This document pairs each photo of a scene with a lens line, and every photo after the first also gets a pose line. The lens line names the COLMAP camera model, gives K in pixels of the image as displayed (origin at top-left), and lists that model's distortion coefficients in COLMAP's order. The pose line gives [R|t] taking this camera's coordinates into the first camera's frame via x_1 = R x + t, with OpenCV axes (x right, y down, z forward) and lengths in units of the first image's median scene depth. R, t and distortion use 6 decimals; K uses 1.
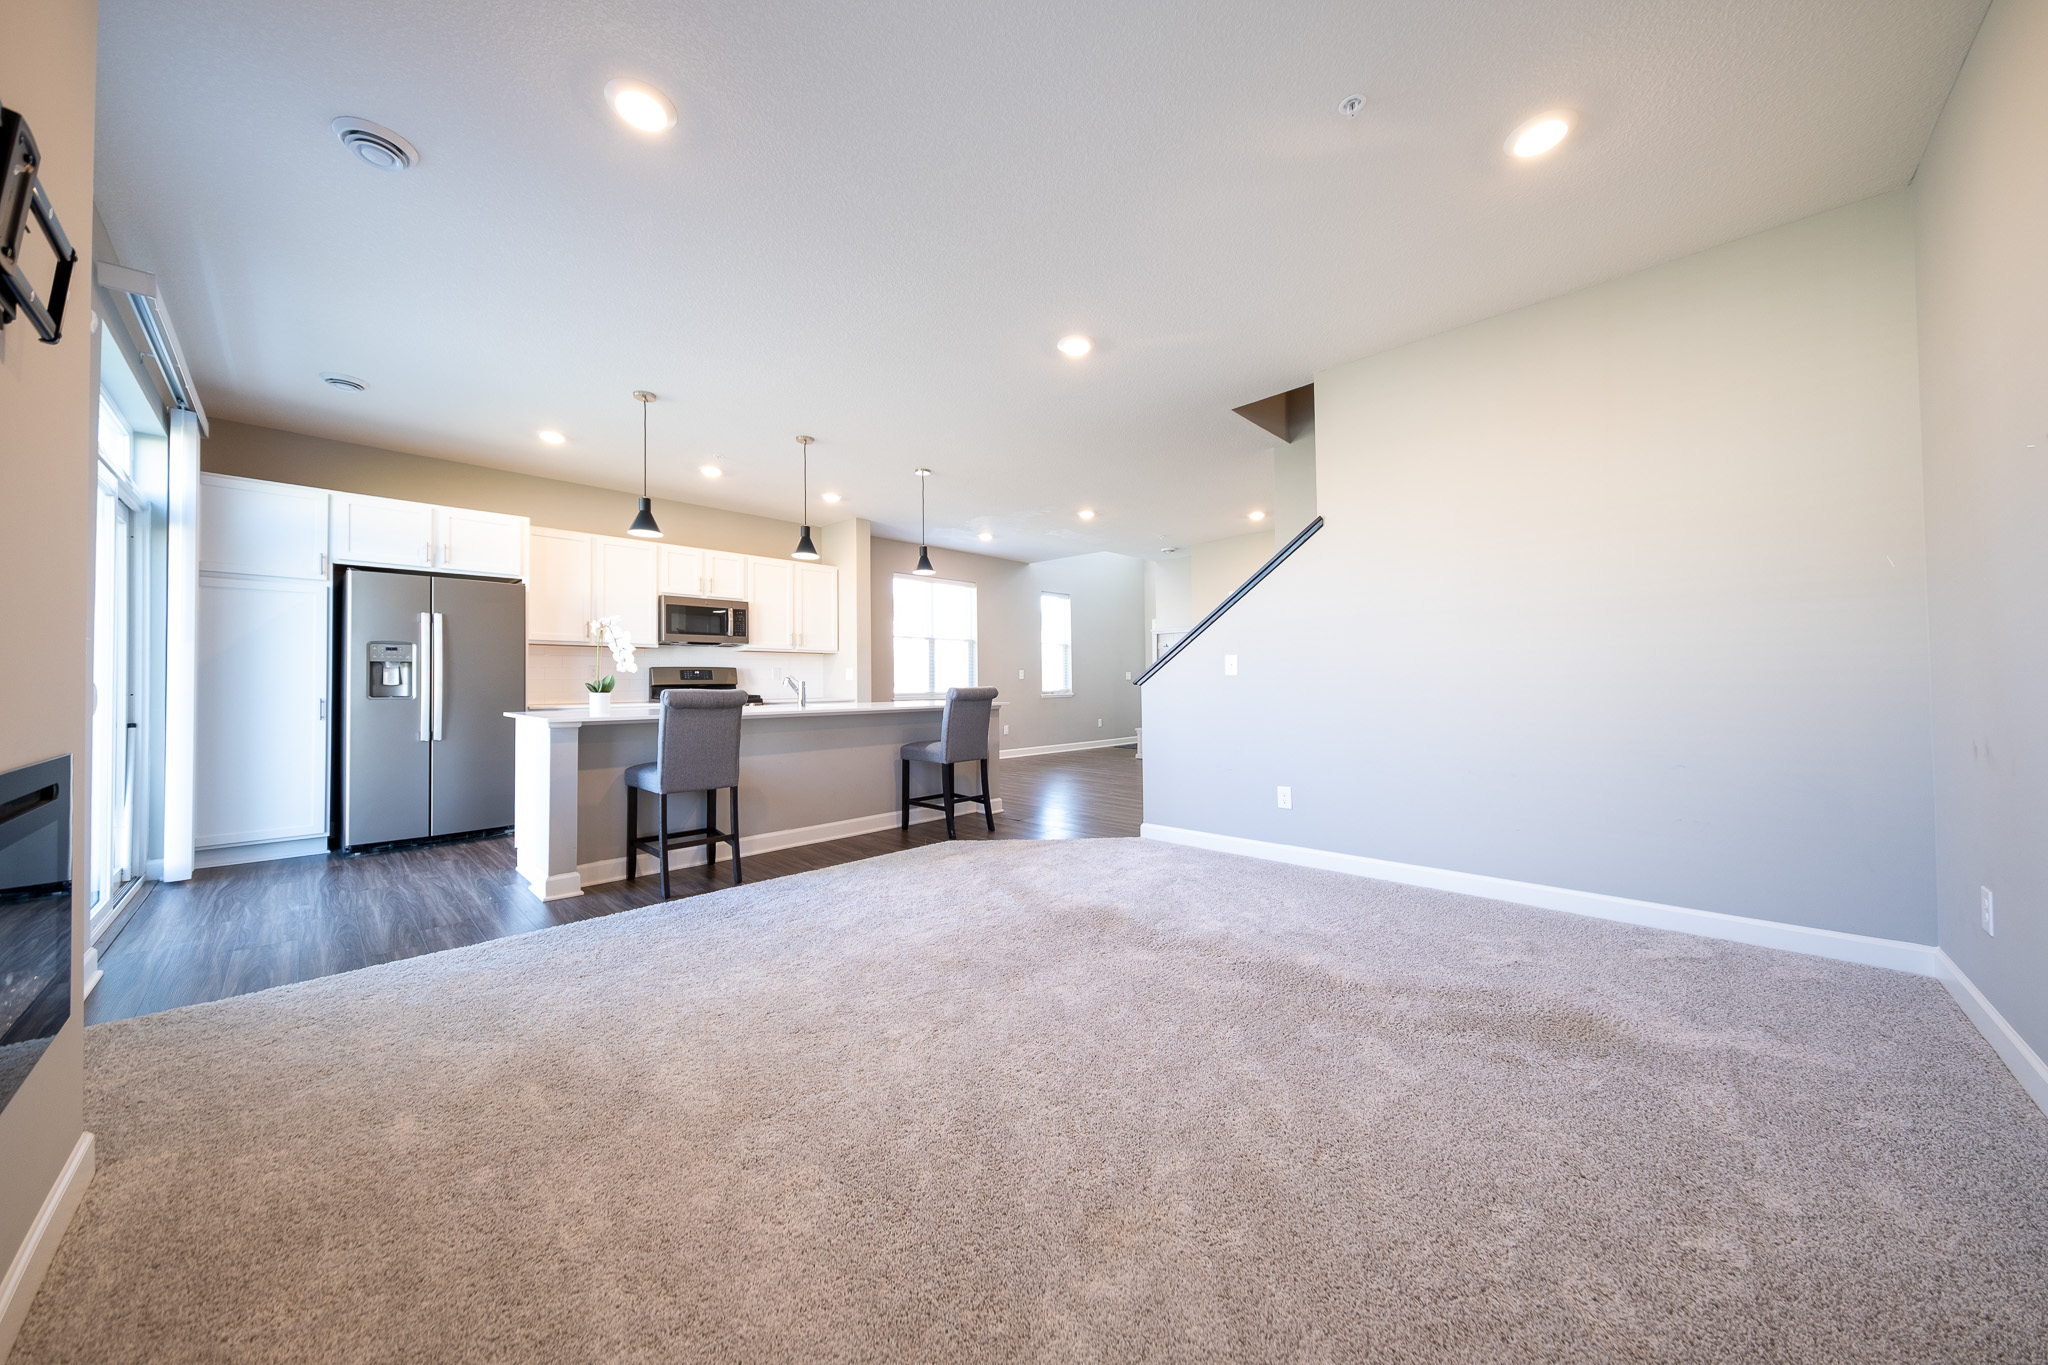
lens RADIAL K [[692.8, 0, 1010.5], [0, 692.8, 669.0], [0, 0, 1]] dist [0.002045, -0.000248]
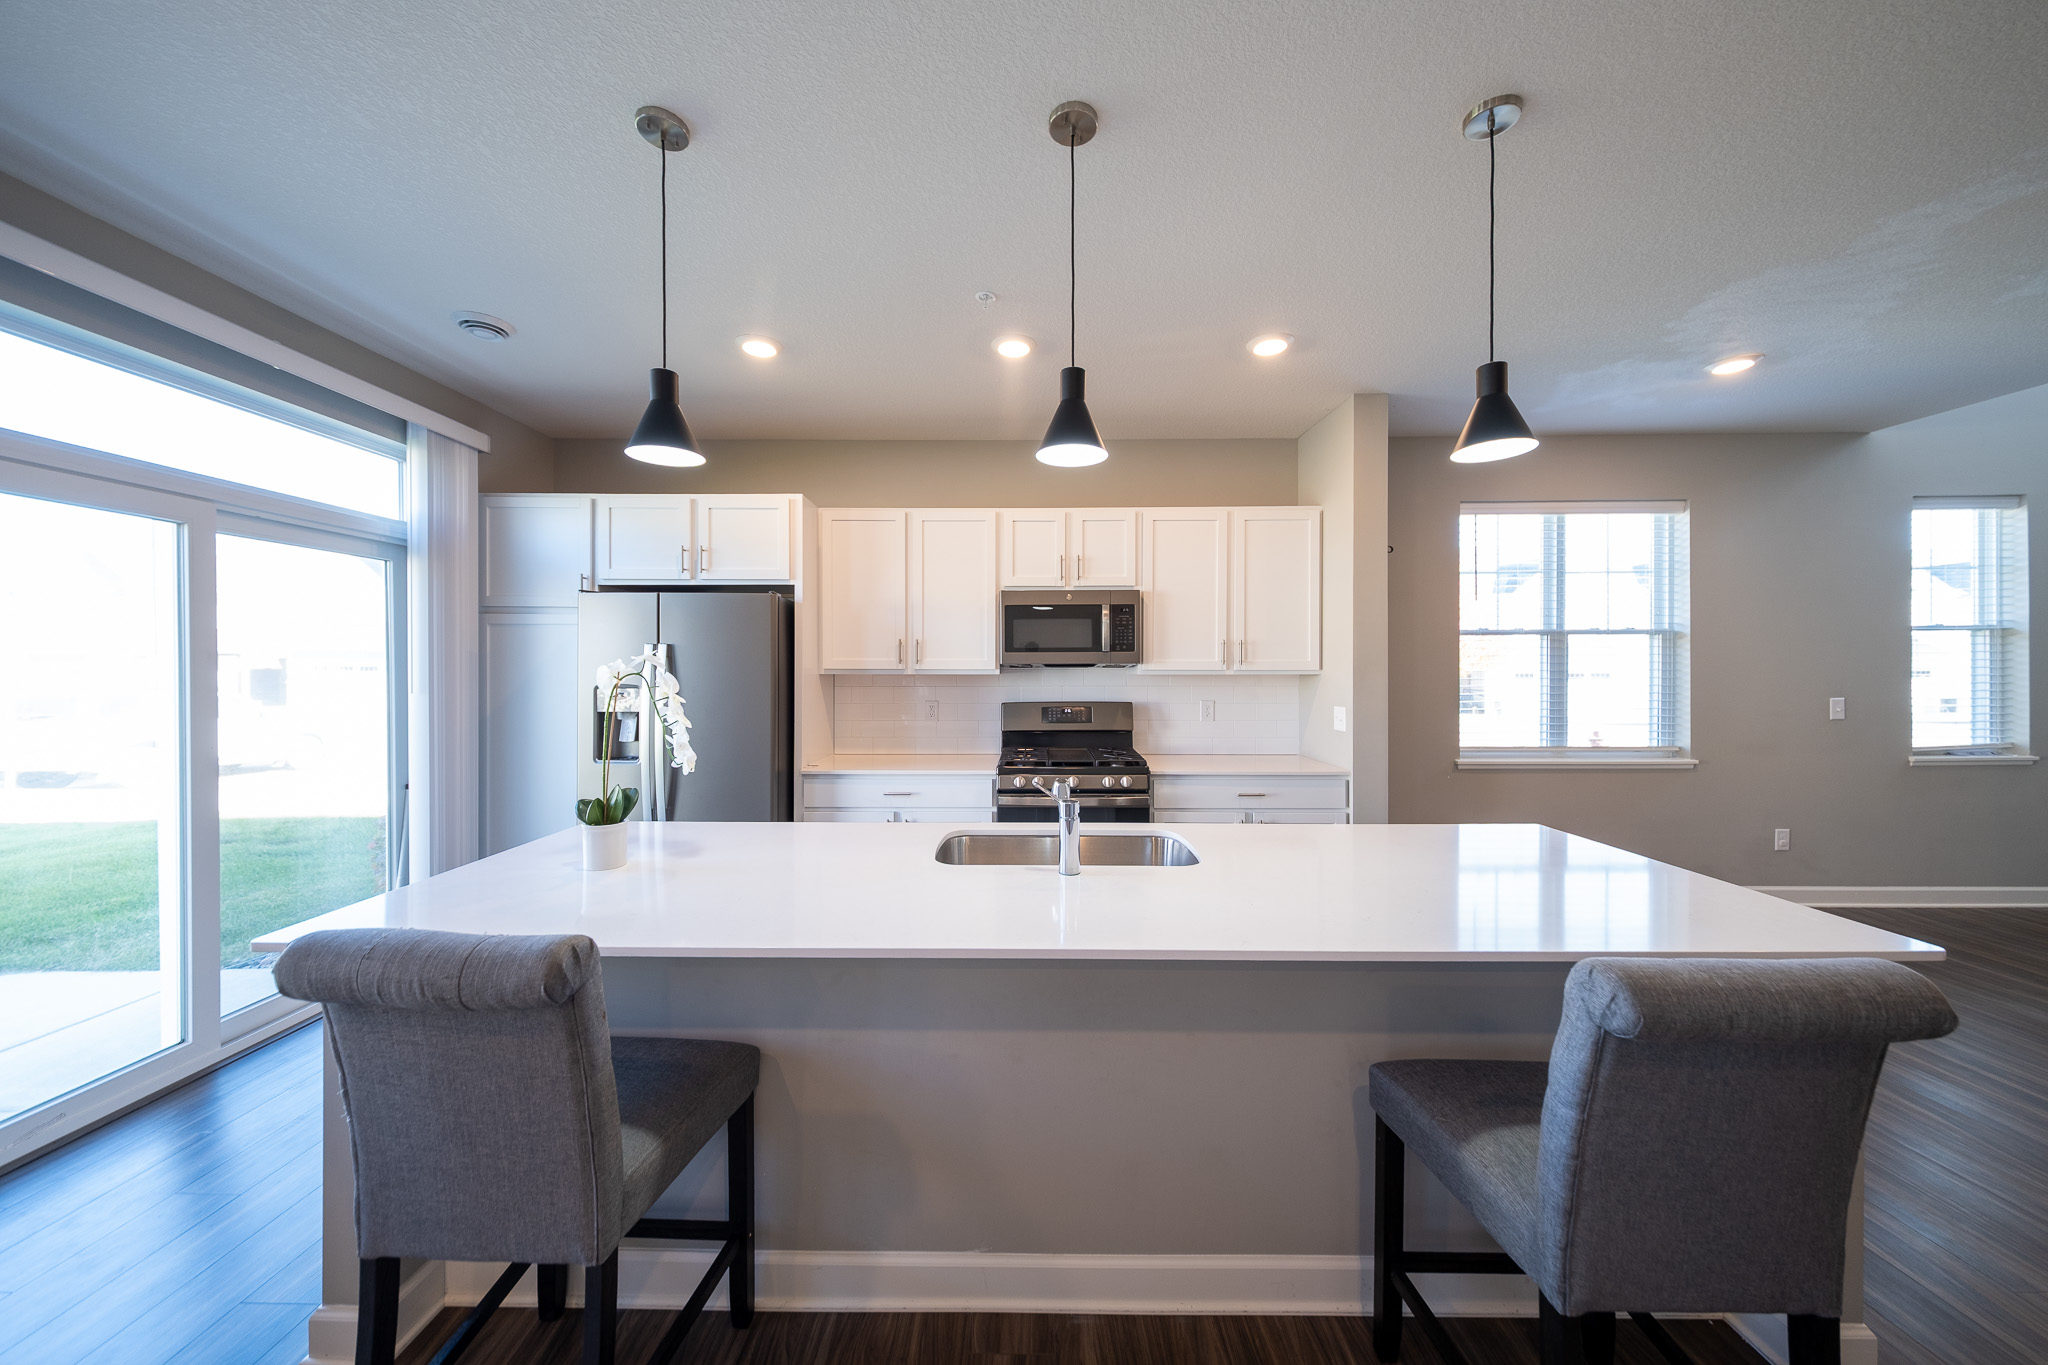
lens RADIAL K [[692.8, 0, 1010.5], [0, 692.8, 669.0], [0, 0, 1]] dist [0.002045, -0.000248]
pose [[0.695988, 0.001687, -0.718052, -0.045218], [0.012672, 0.999813, 0.014632, -0.041828], [0.717942, -0.019283, 0.695836, 0.534510]]
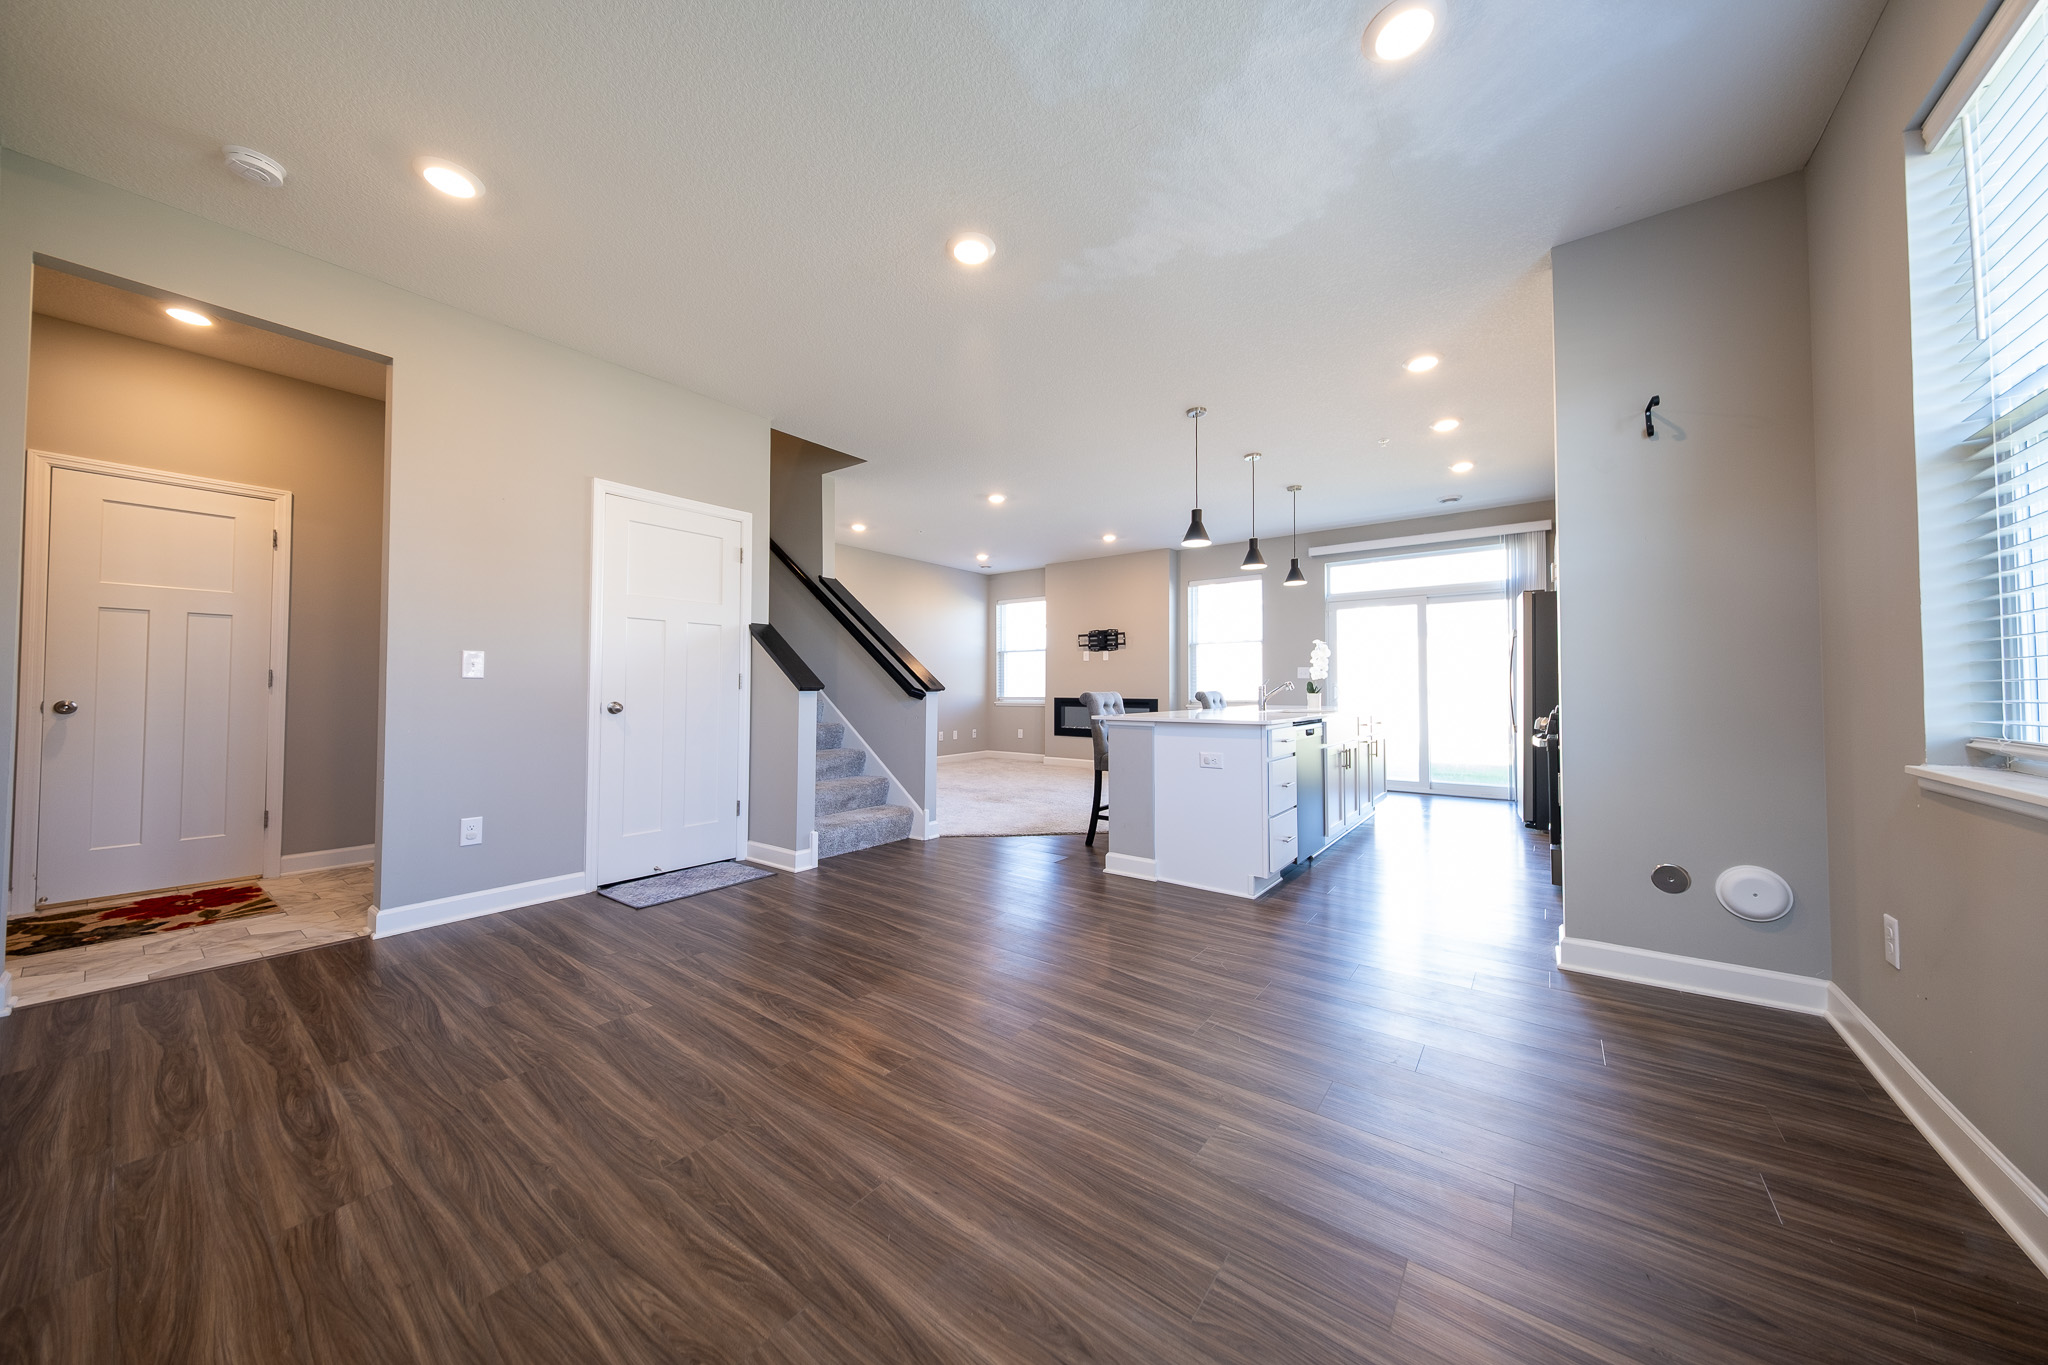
lens RADIAL K [[673.9, 0, 1018.8], [0, 673.9, 672.5], [0, 0, 1]] dist [0.015554, -0.007852]
pose [[-0.991829, -0.006864, -0.127390, 0.151011], [-0.002114, 0.999298, -0.037391, 0.032768], [0.127557, -0.036817, -0.991148, 1.471848]]
